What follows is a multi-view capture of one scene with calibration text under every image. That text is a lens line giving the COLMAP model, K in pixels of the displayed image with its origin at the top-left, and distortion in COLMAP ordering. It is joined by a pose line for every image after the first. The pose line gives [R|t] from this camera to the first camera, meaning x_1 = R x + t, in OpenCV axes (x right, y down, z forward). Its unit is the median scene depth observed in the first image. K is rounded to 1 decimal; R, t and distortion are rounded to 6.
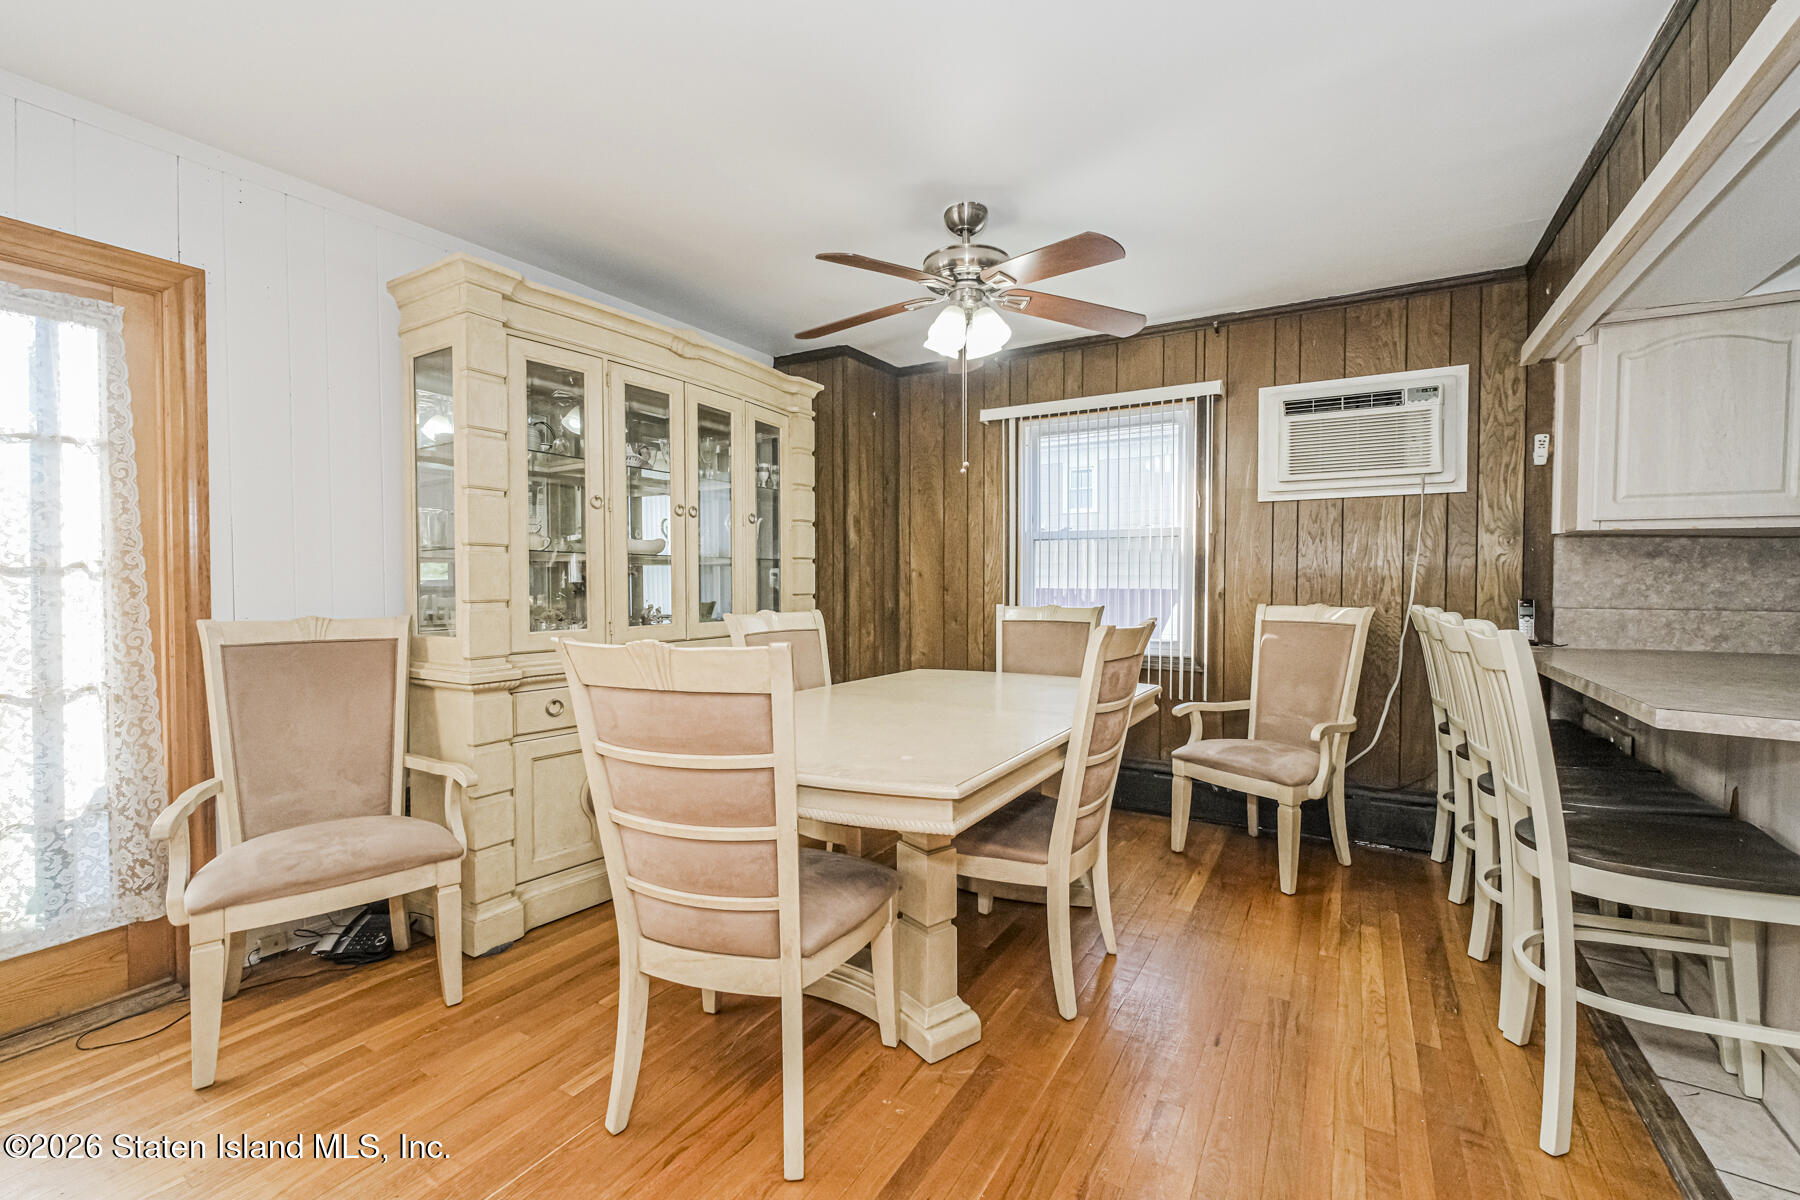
lens RADIAL K [[750.1, 0, 919.1], [0, 750.1, 592.4], [0, 0, 1]] dist [-0.002658, 0.000213]
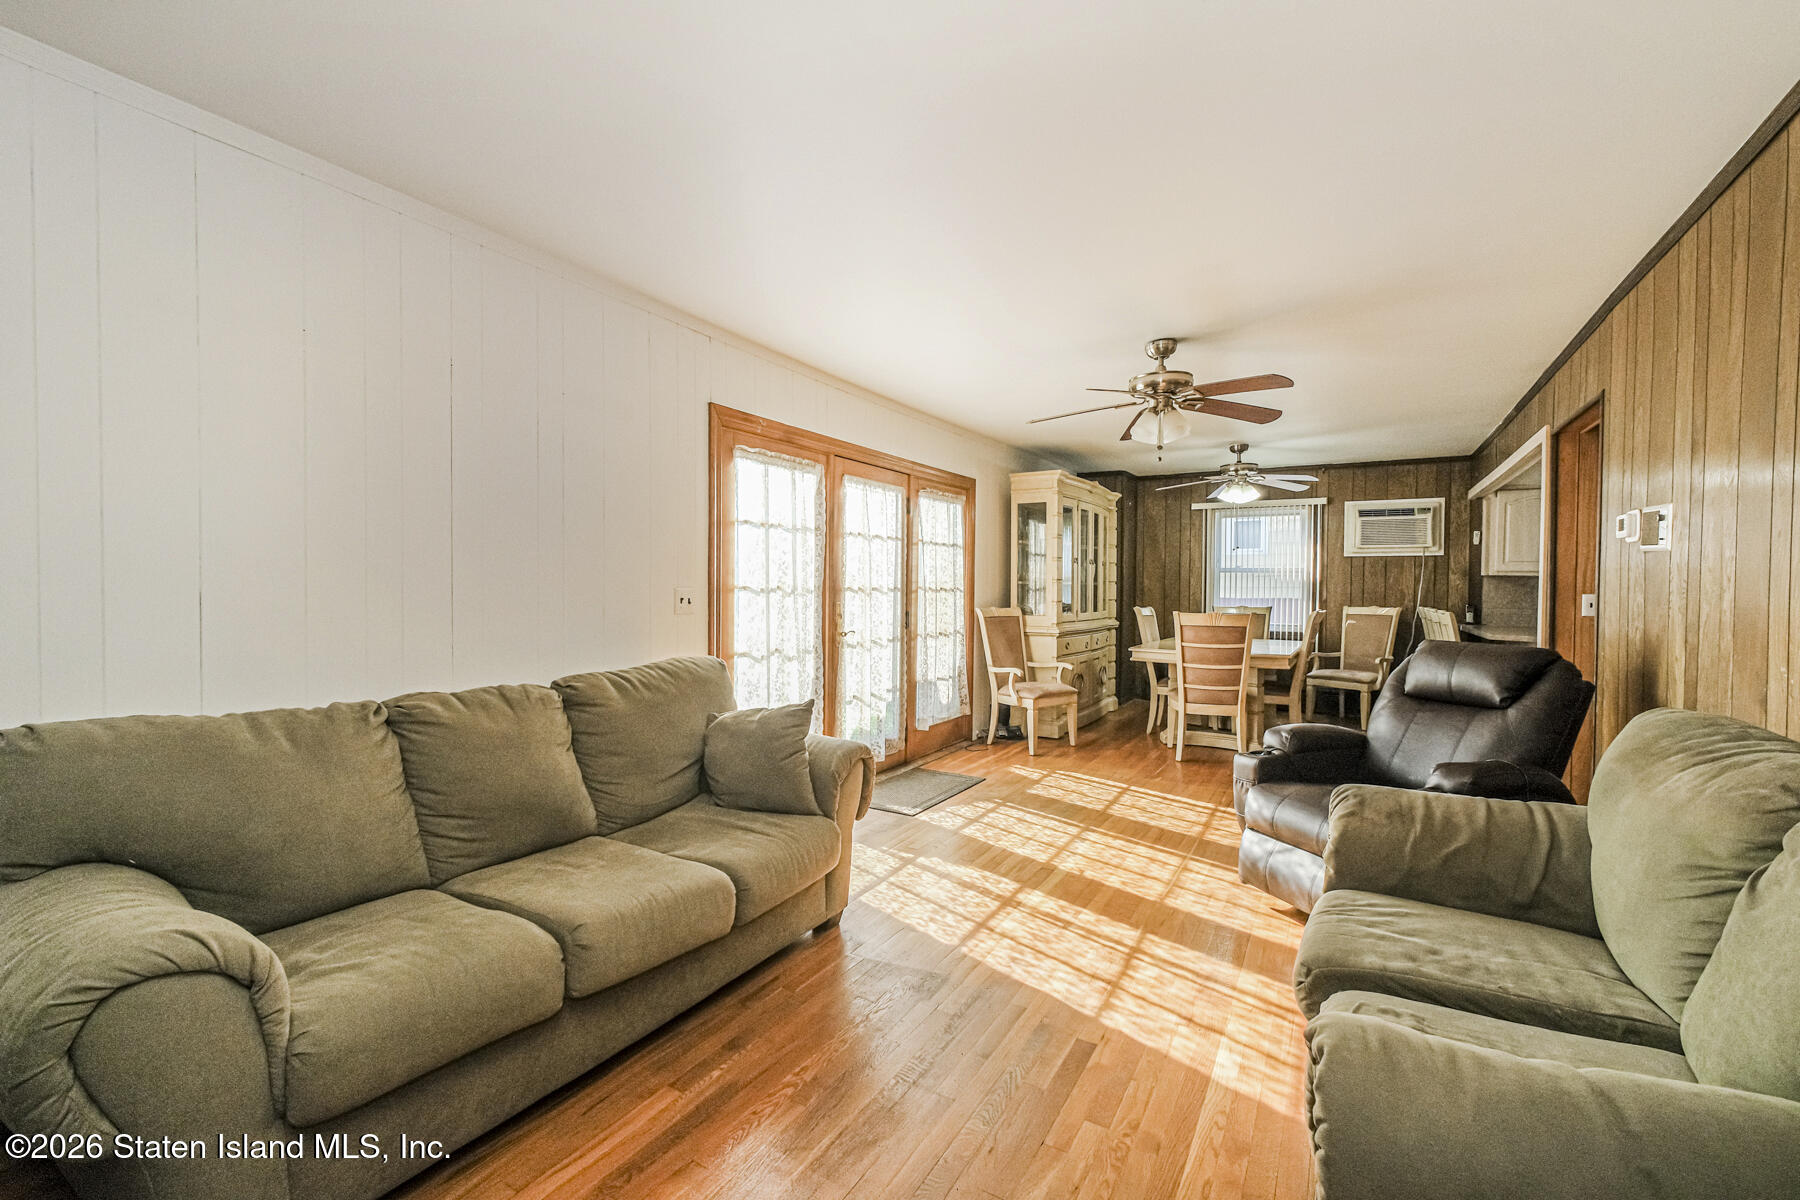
lens RADIAL K [[750.1, 0, 928.3], [0, 750.1, 604.1], [0, 0, 1]] dist [-0.002658, 0.000213]
pose [[0.999966, 0.007921, 0.002300, -0.735222], [-0.007920, 0.999969, -0.000279, 0.019813], [-0.002302, 0.000261, 0.999997, -1.118814]]
